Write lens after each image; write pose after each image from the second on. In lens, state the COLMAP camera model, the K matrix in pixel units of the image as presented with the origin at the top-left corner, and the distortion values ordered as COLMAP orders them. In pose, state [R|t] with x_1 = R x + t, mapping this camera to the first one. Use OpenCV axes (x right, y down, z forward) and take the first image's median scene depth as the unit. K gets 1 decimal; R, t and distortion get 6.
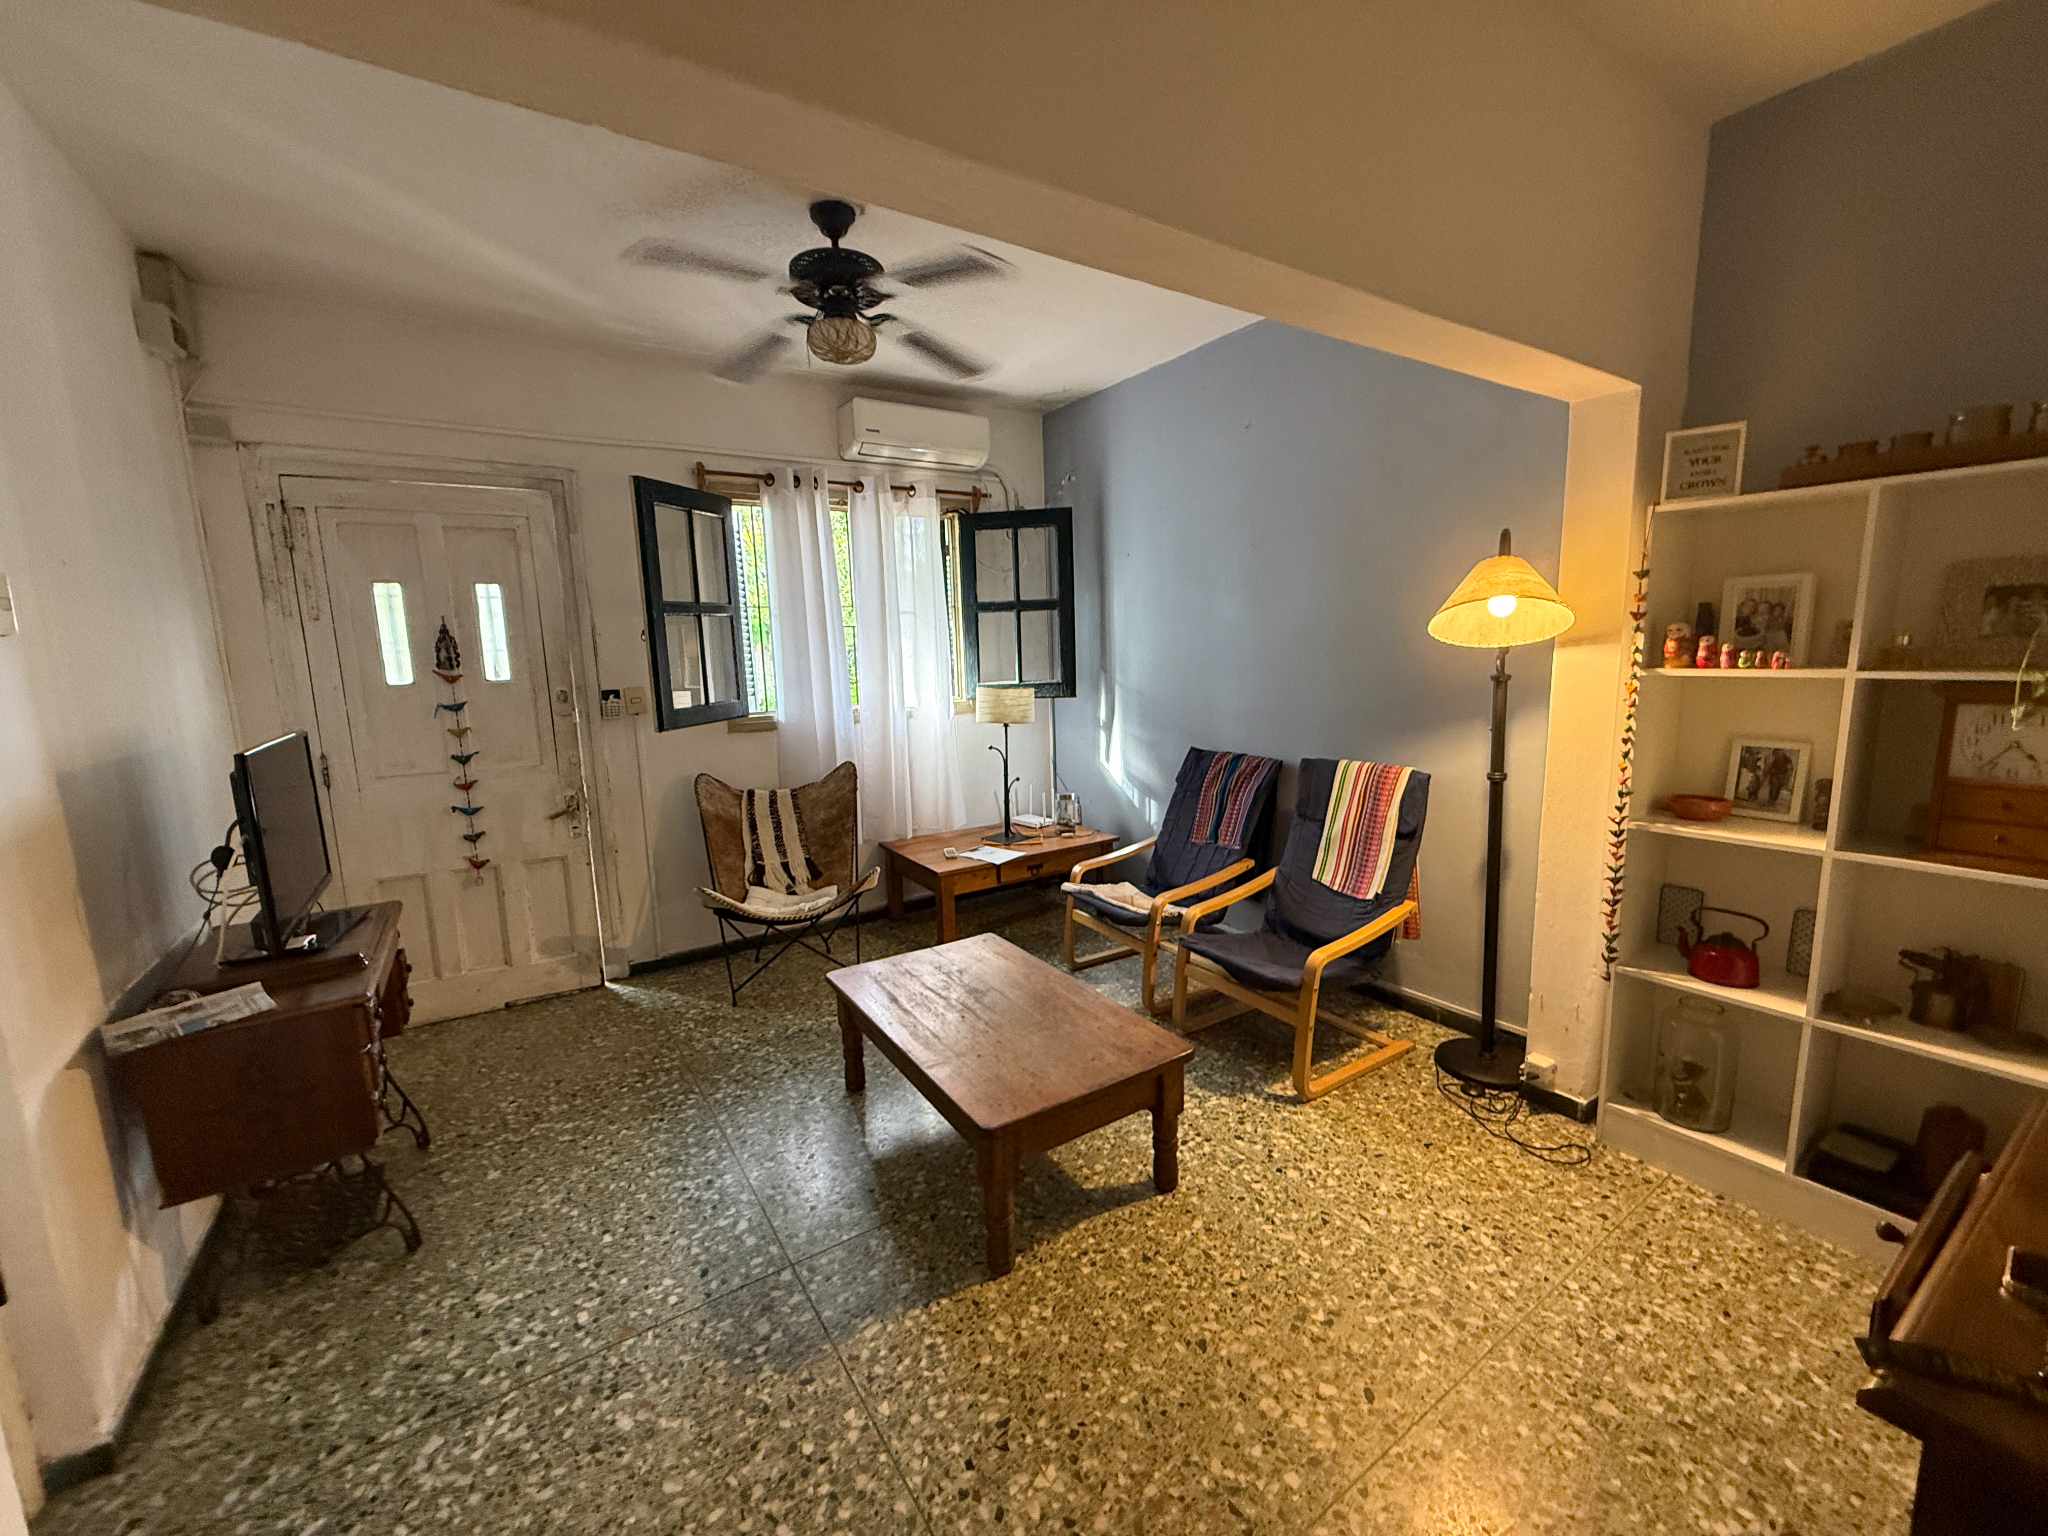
lens RADIAL K [[819.7, 0, 1017.4], [0, 819.7, 773.5], [0, 0, 1]] dist [-0.000320, 0.000038]
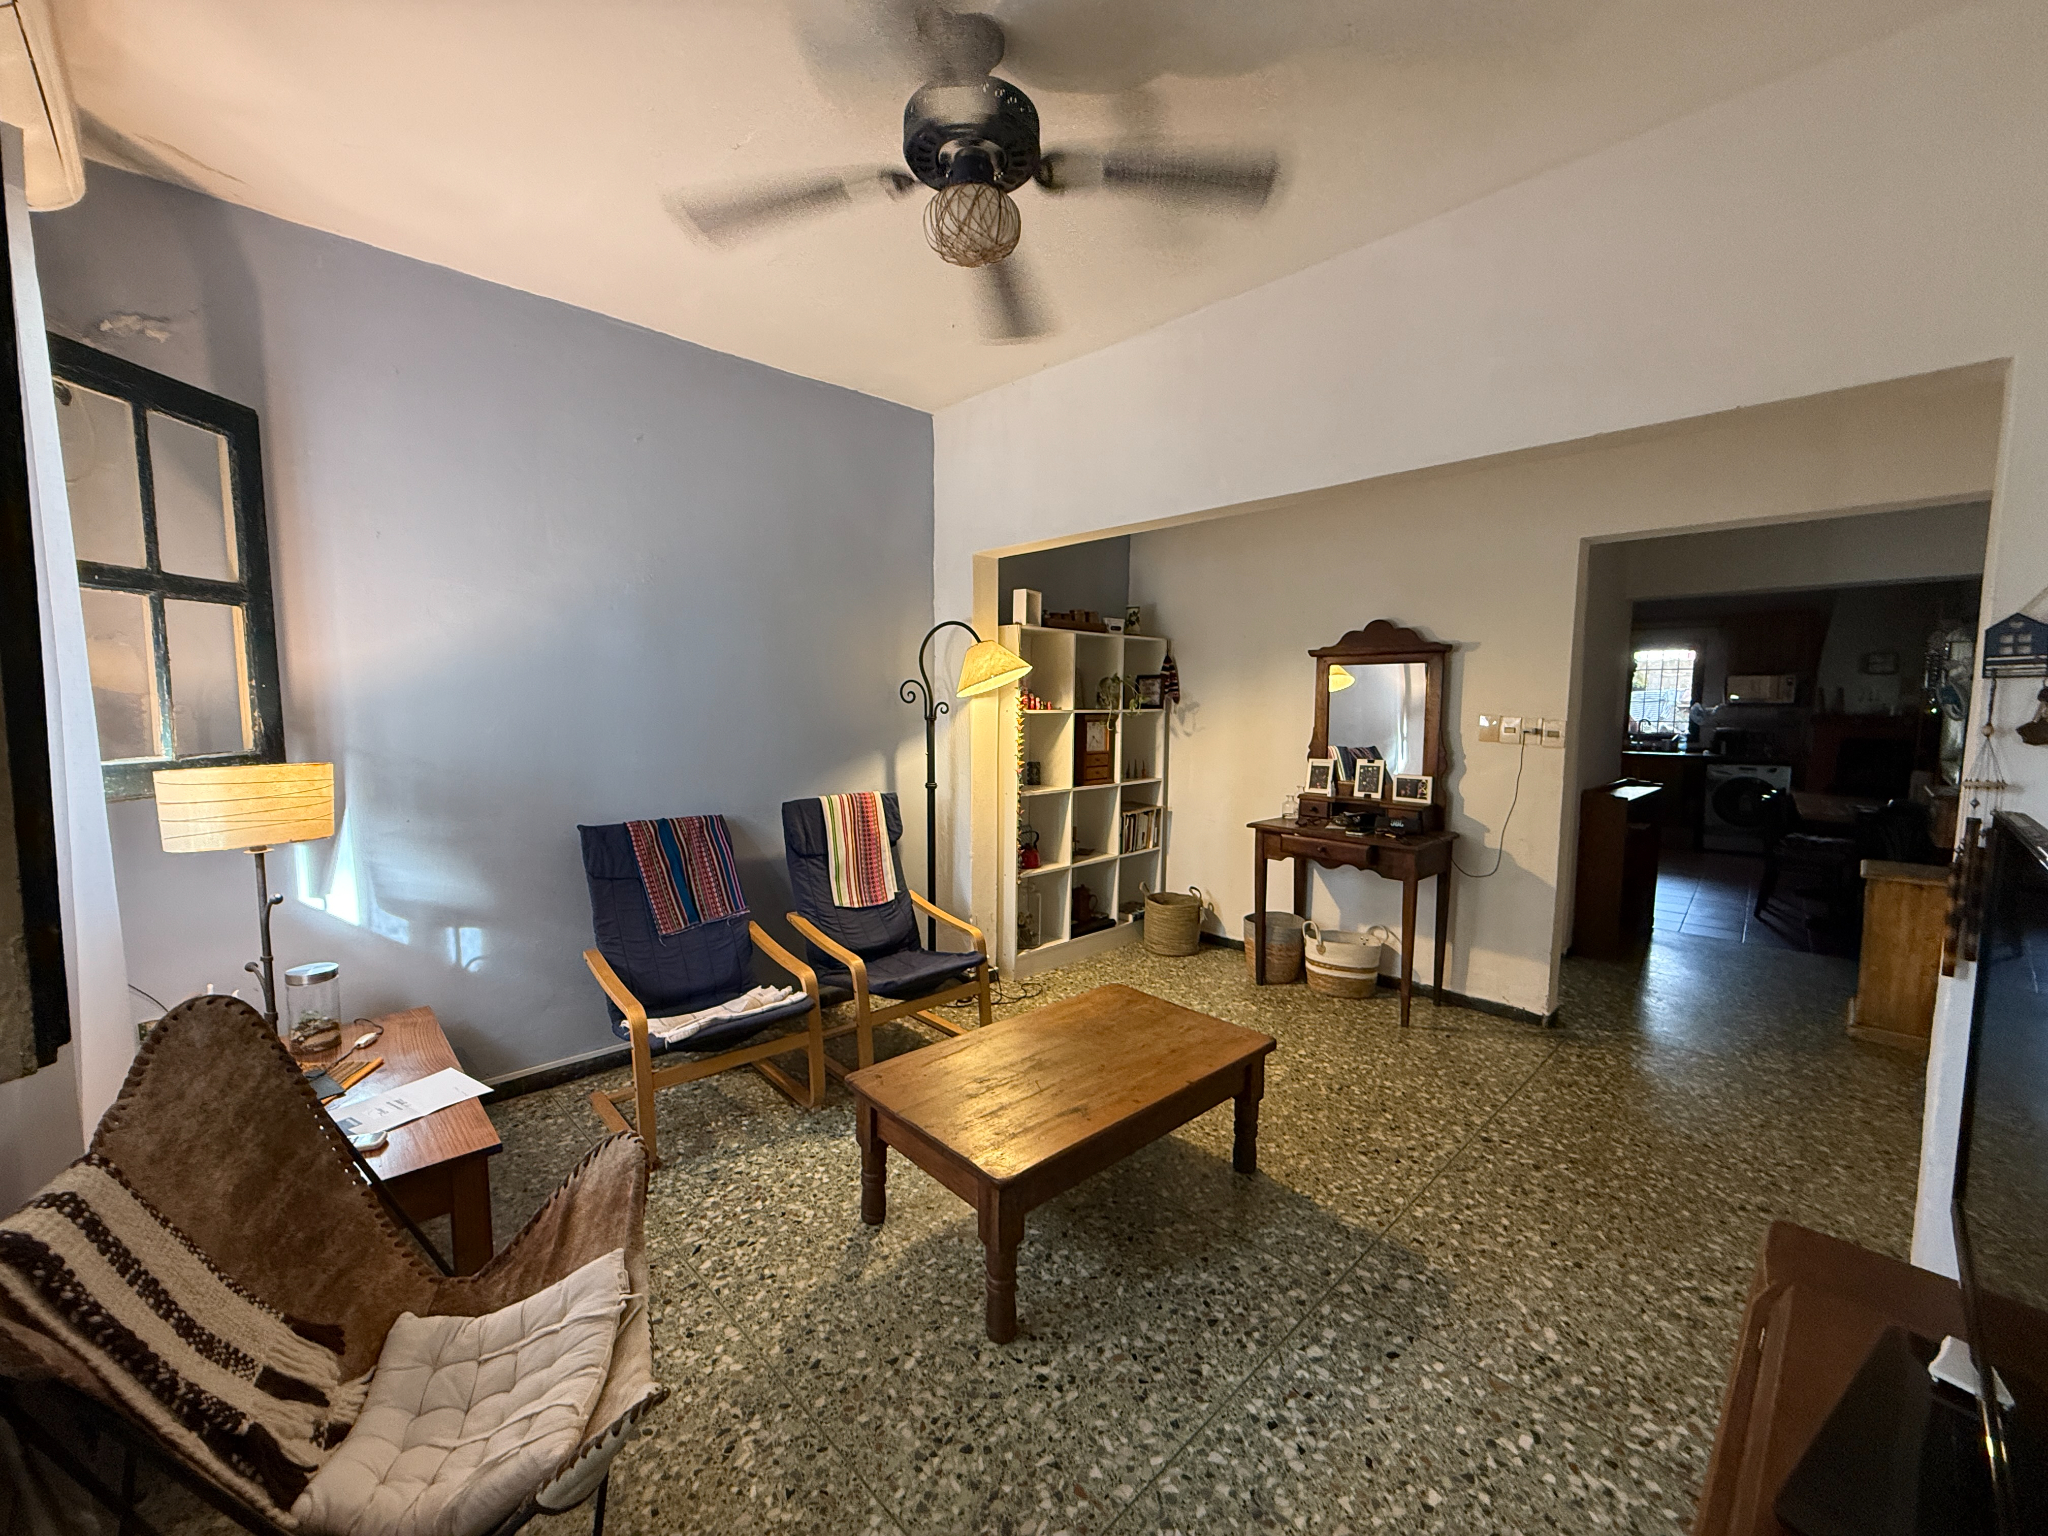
lens RADIAL K [[819.7, 0, 1013.7], [0, 819.7, 769.8], [0, 0, 1]] dist [-0.000320, 0.000038]
pose [[-0.179953, -0.054711, 0.982152, -1.168413], [0.154855, 0.984427, 0.083211, -0.164285], [-0.971410, 0.167066, -0.168679, 1.465275]]
